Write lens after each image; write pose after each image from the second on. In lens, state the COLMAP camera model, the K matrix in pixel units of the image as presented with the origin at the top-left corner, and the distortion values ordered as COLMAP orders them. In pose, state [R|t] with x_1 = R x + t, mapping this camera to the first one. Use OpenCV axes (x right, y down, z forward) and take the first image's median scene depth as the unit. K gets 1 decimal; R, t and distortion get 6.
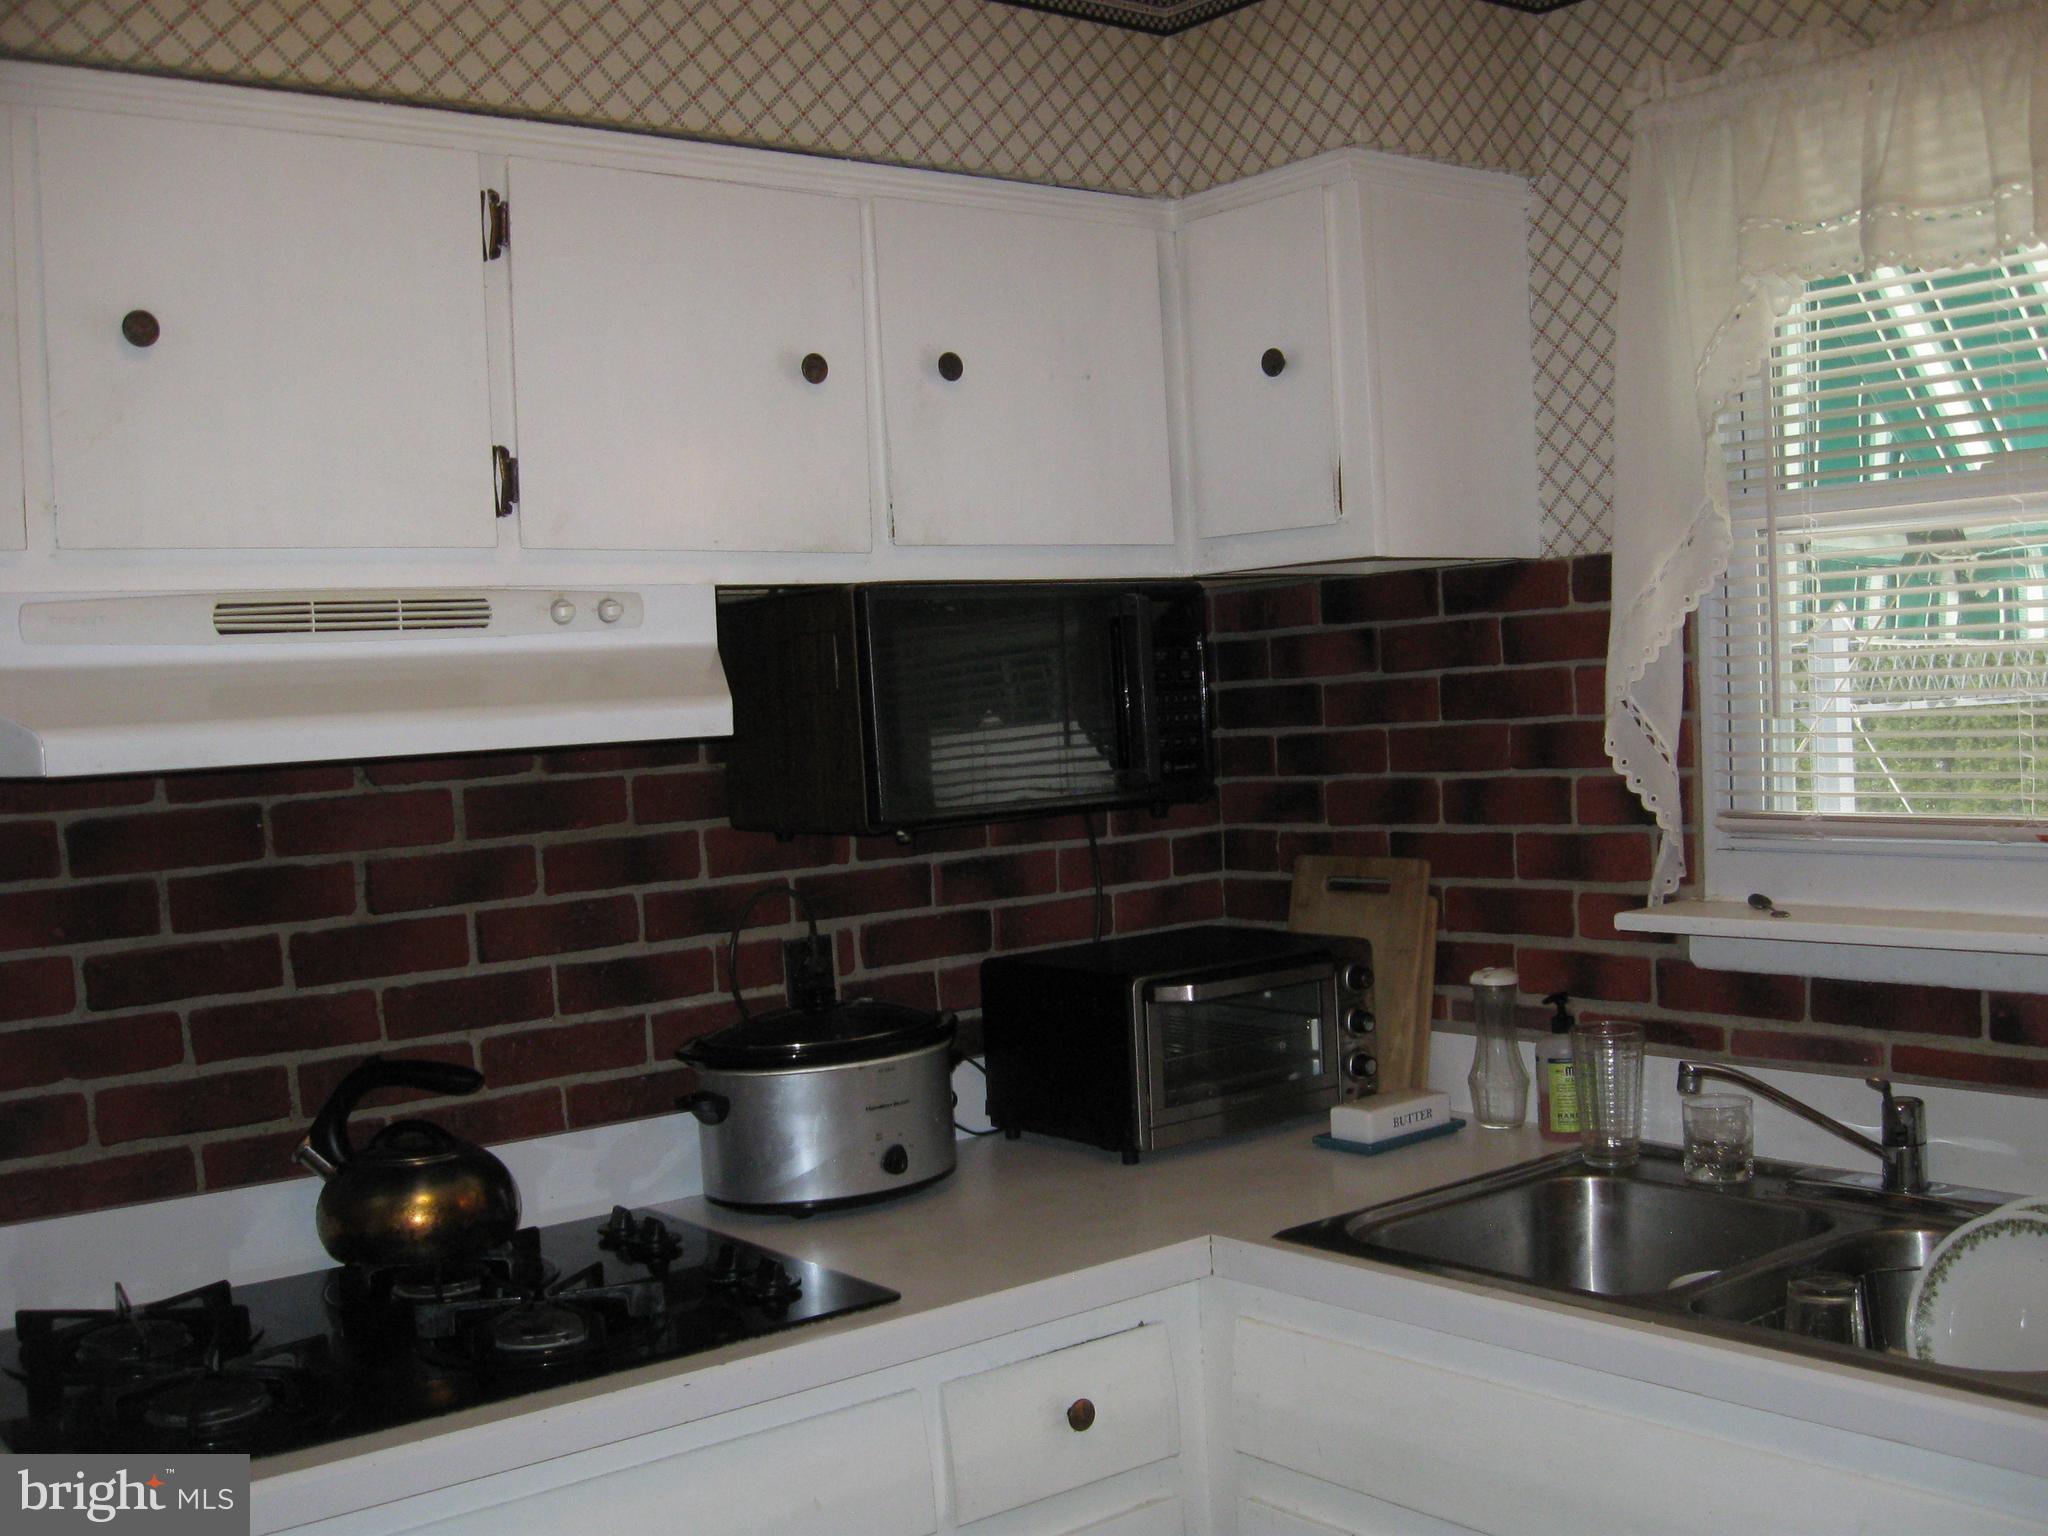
lens RADIAL K [[2113.6, 0, 1022.8], [0, 2113.6, 787.1], [0, 0, 1]] dist [-0.114630, 0.000000]
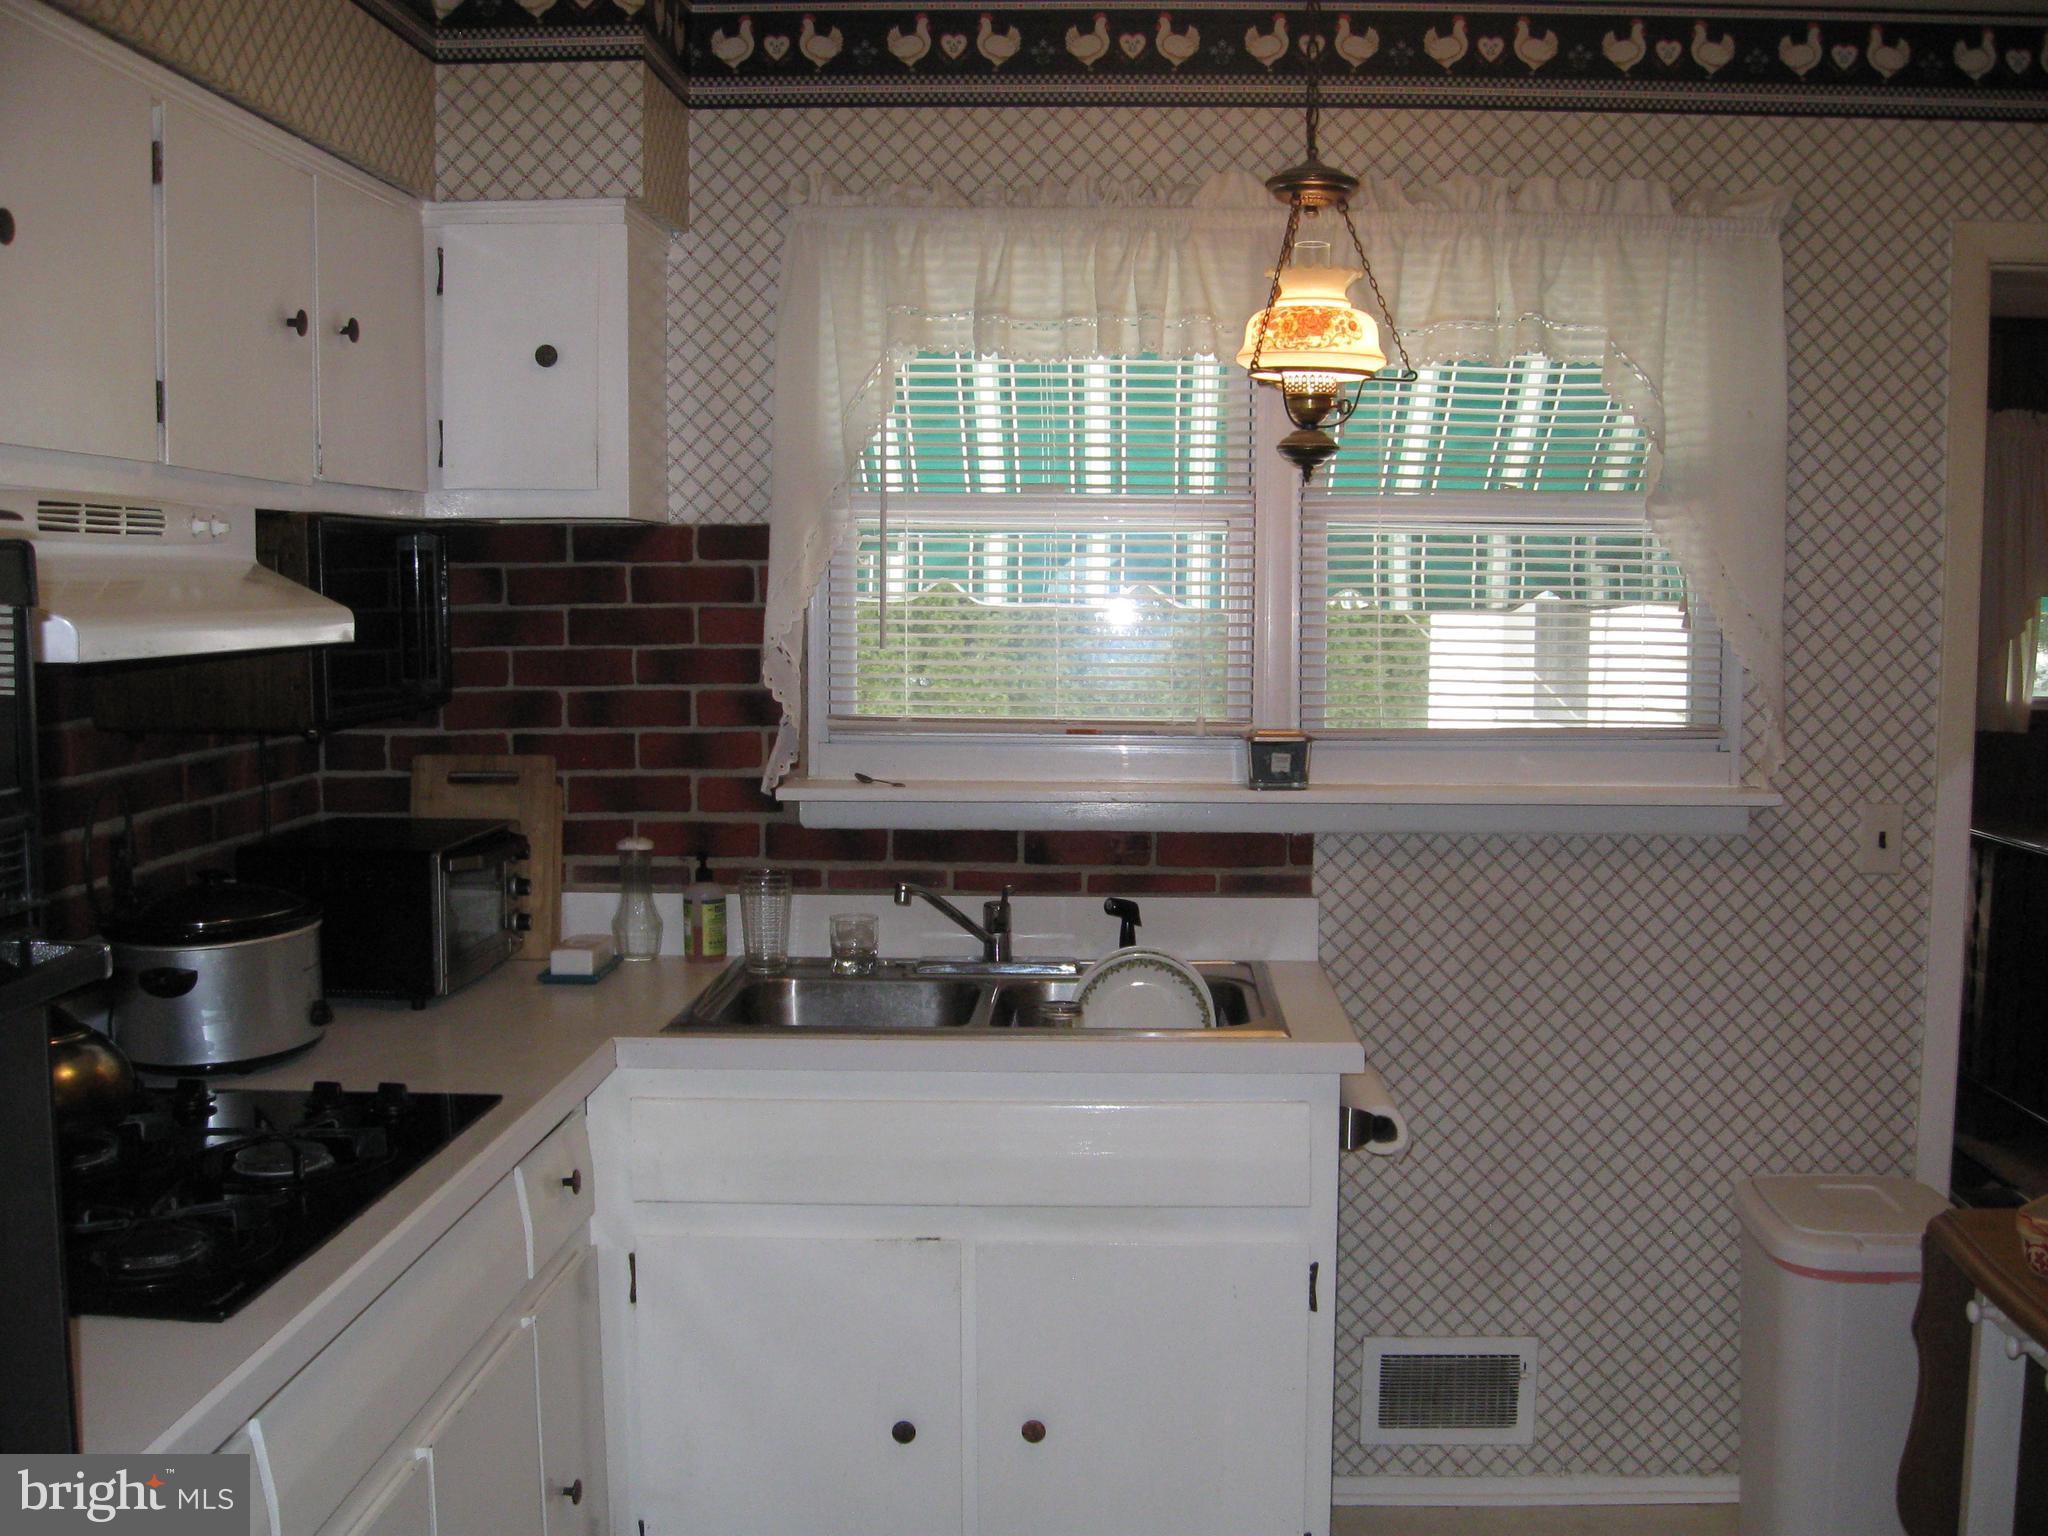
lens RADIAL K [[2113.6, 0, 1016.6], [0, 2113.6, 754.1], [0, 0, 1]] dist [-0.114630, 0.000000]
pose [[0.660308, -0.008644, 0.750945, -0.639425], [-0.002550, 0.999902, 0.013751, 0.017591], [-0.750990, -0.010995, 0.660222, -0.035606]]
